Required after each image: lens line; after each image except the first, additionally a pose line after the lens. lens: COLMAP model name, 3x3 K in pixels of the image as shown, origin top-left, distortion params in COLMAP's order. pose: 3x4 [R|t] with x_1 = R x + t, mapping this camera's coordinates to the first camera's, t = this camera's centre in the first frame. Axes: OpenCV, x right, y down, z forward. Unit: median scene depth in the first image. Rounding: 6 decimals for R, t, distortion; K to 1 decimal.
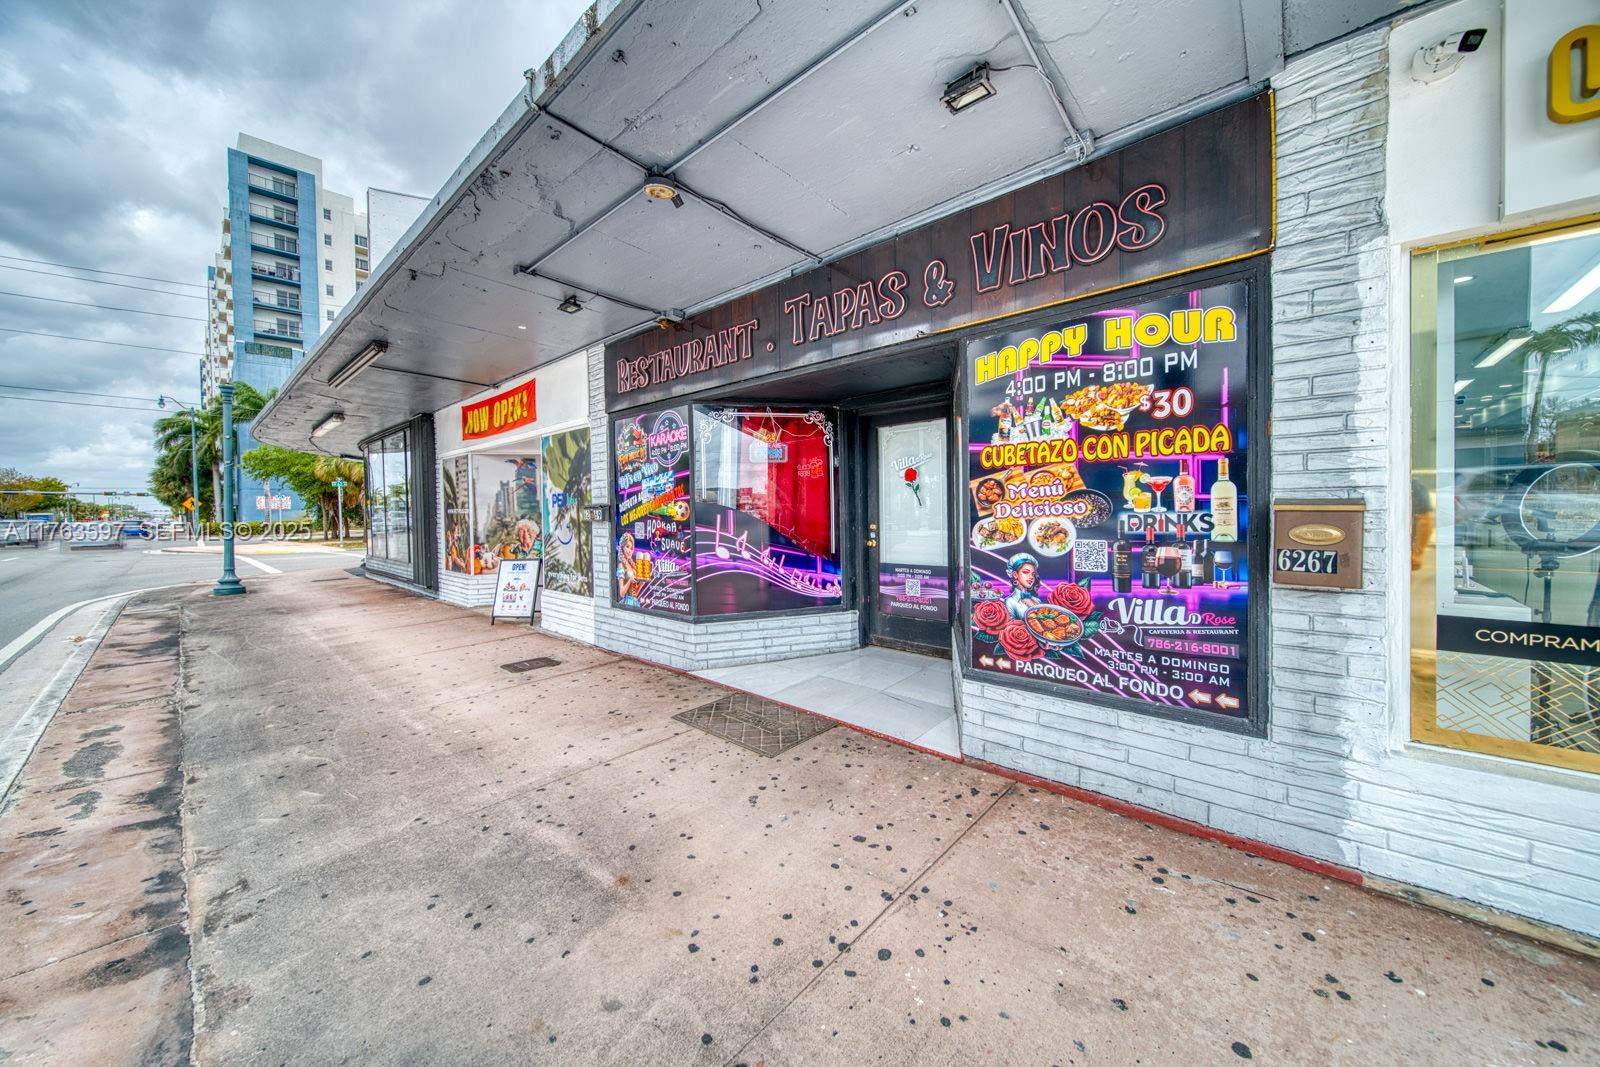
lens RADIAL K [[566.1, 0, 812.8], [0, 566.1, 502.8], [0, 0, 1]] dist [-0.000925, -0.000330]
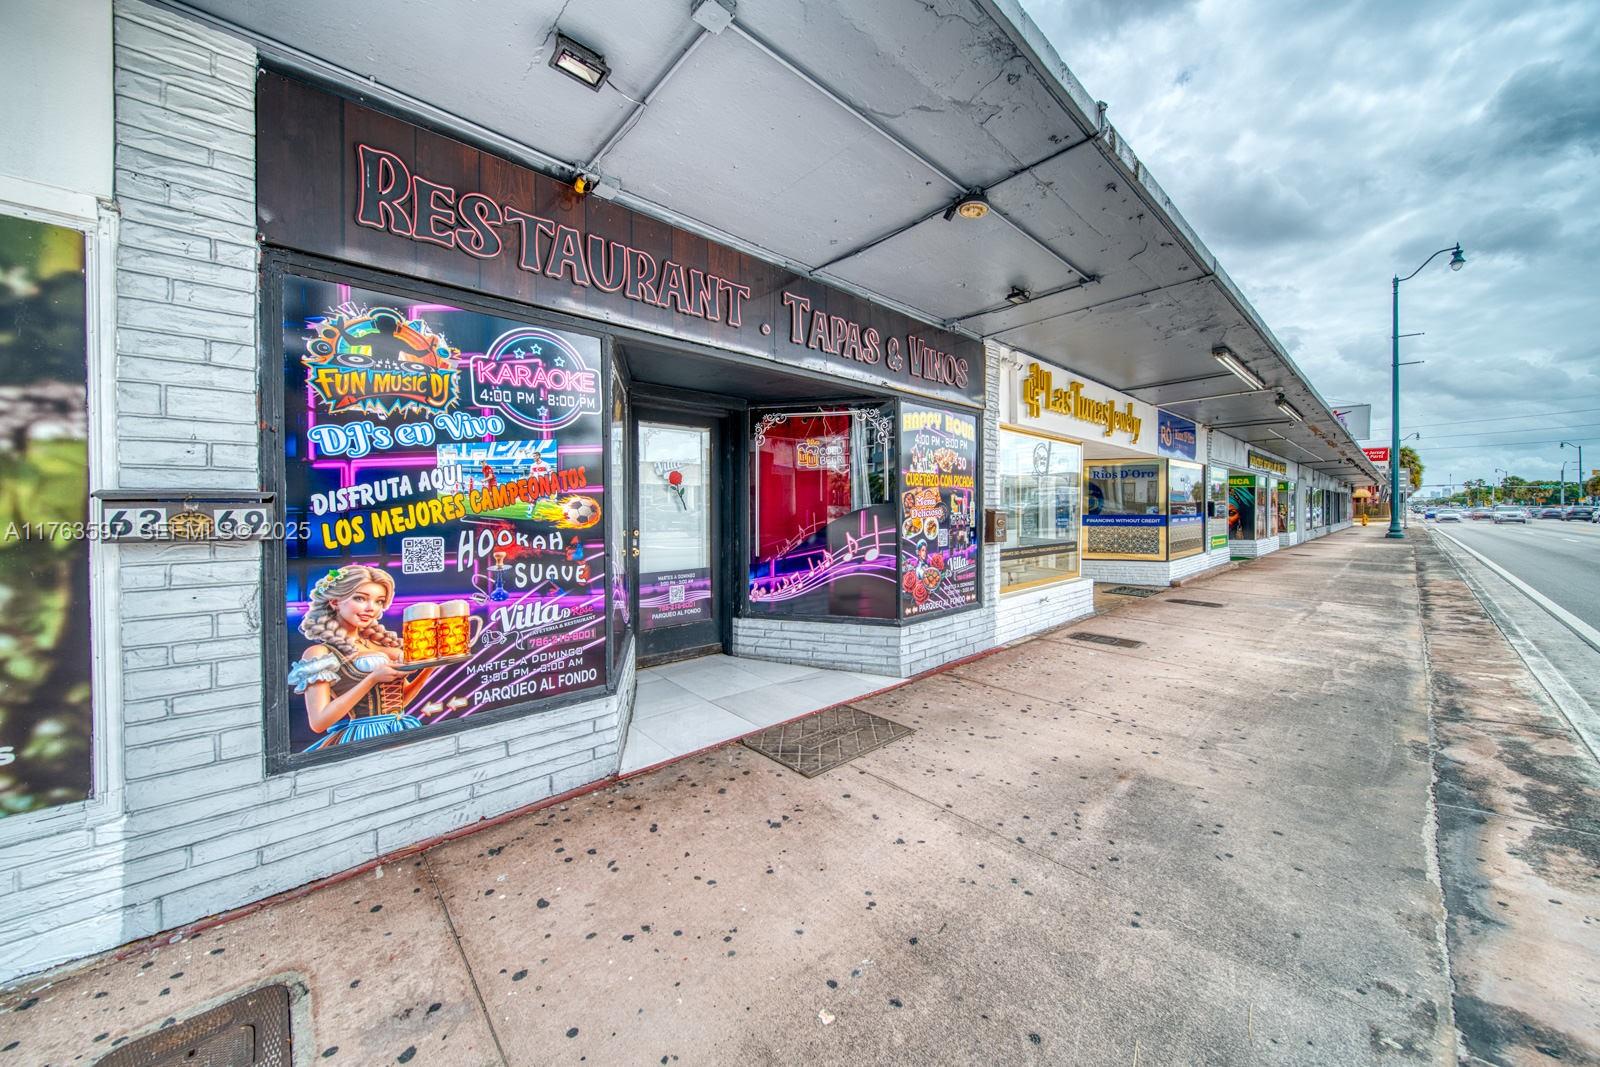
lens RADIAL K [[554.5, 0, 799.8], [0, 554.5, 496.8], [0, 0, 1]] dist [-0.001343, -0.000251]
pose [[0.105521, 0.039147, 0.993646, -1.147998], [-0.008697, 0.999223, -0.038443, 0.026996], [-0.994379, -0.004585, 0.105780, 1.053851]]
